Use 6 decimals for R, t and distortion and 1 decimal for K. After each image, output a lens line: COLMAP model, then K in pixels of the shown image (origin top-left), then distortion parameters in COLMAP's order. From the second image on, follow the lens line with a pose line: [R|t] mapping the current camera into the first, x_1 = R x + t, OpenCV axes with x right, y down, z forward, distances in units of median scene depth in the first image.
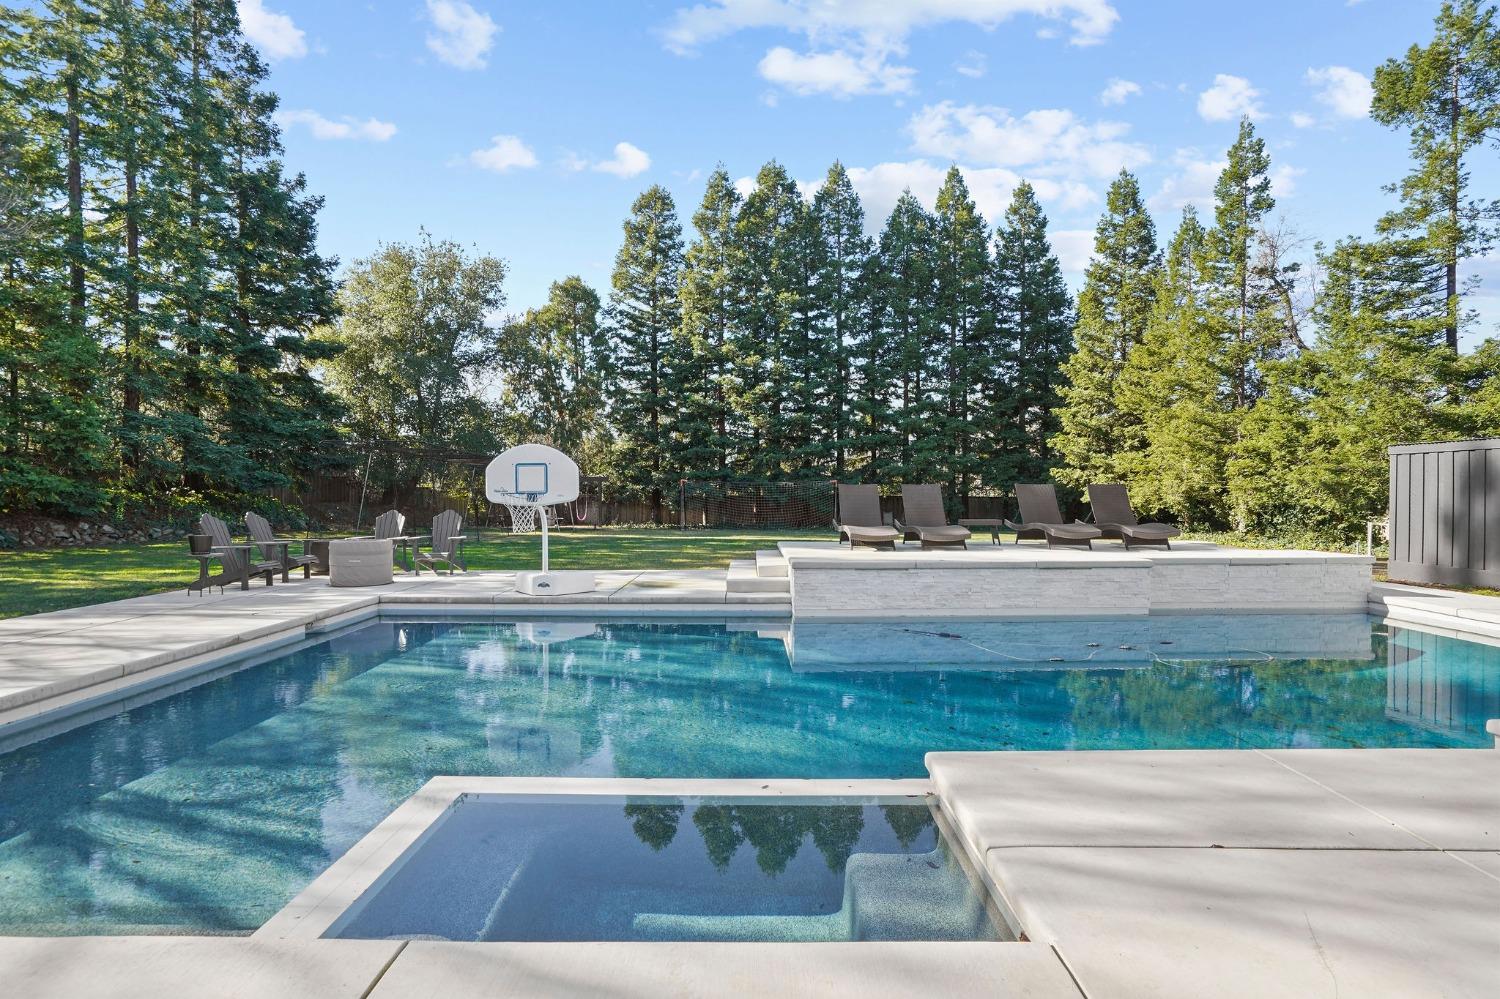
lens RADIAL K [[809.6, 0, 741.5], [0, 809.6, 503.7], [0, 0, 1]] dist [-0.034534, 0.017963]
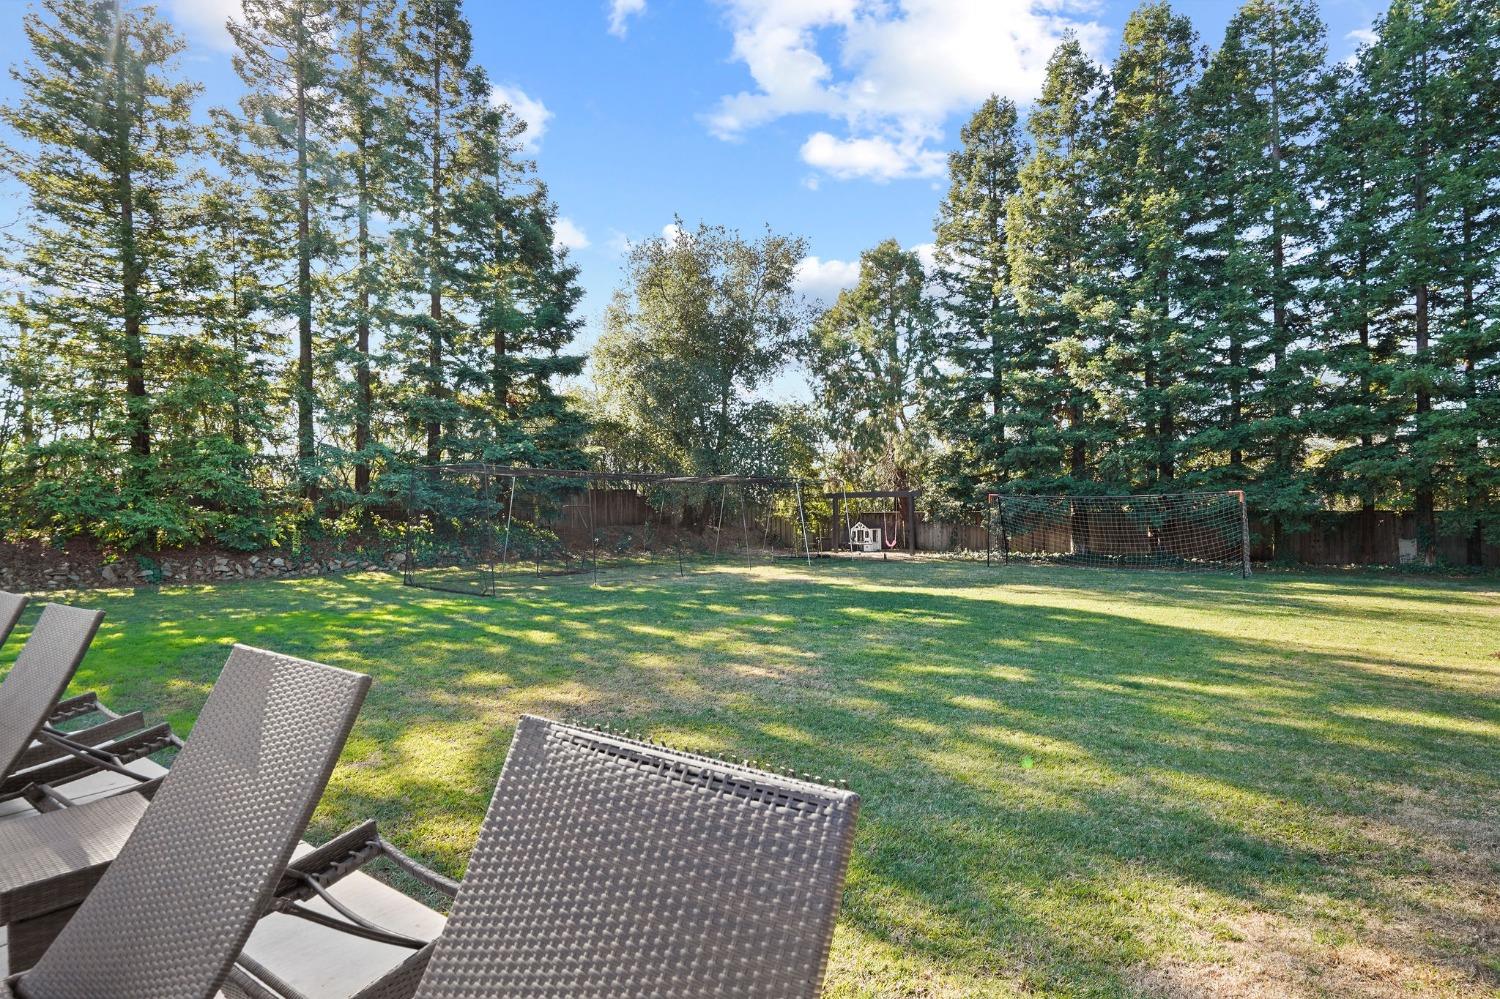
lens RADIAL K [[809.6, 0, 746.3], [0, 809.6, 506.4], [0, 0, 1]] dist [-0.034534, 0.017963]
pose [[0.786344, -0.012850, -0.617655, 0.177235], [0.010280, 0.999917, -0.007715, -0.014164], [0.617703, -0.000283, 0.786411, 0.293431]]
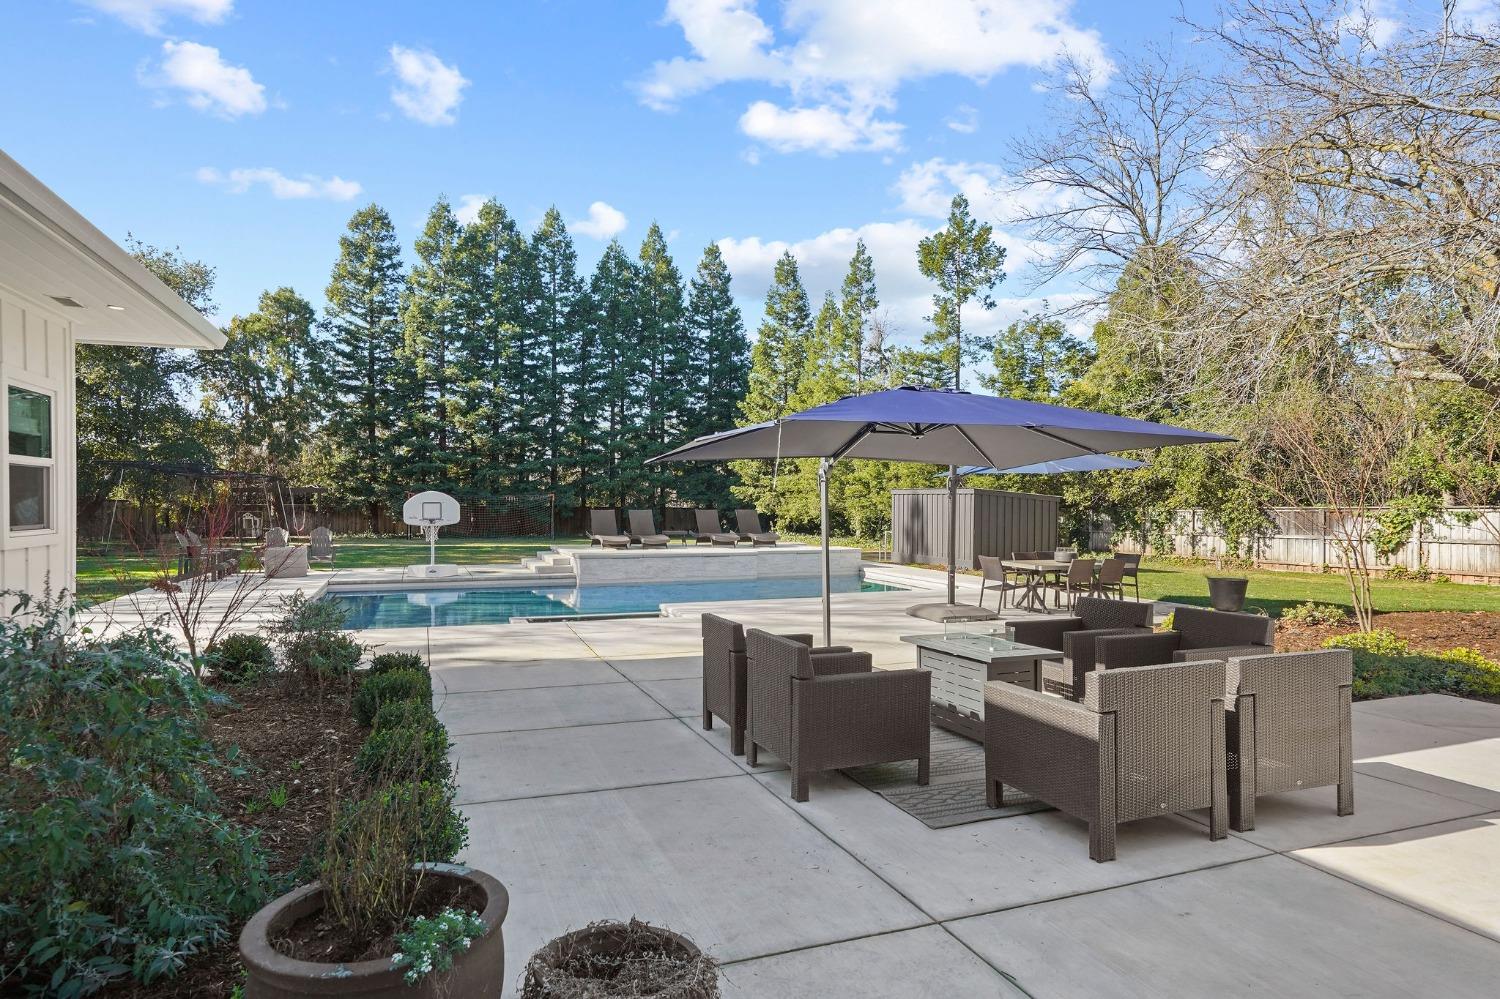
lens RADIAL K [[883.2, 0, 757.3], [0, 883.2, 504.7], [0, 0, 1]] dist [-0.031271, 0.027324]
pose [[0.928571, 0.003904, 0.371134, -0.070141], [-0.002413, 0.999987, -0.004481, -0.008488], [-0.371147, 0.003265, 0.928569, -0.237404]]
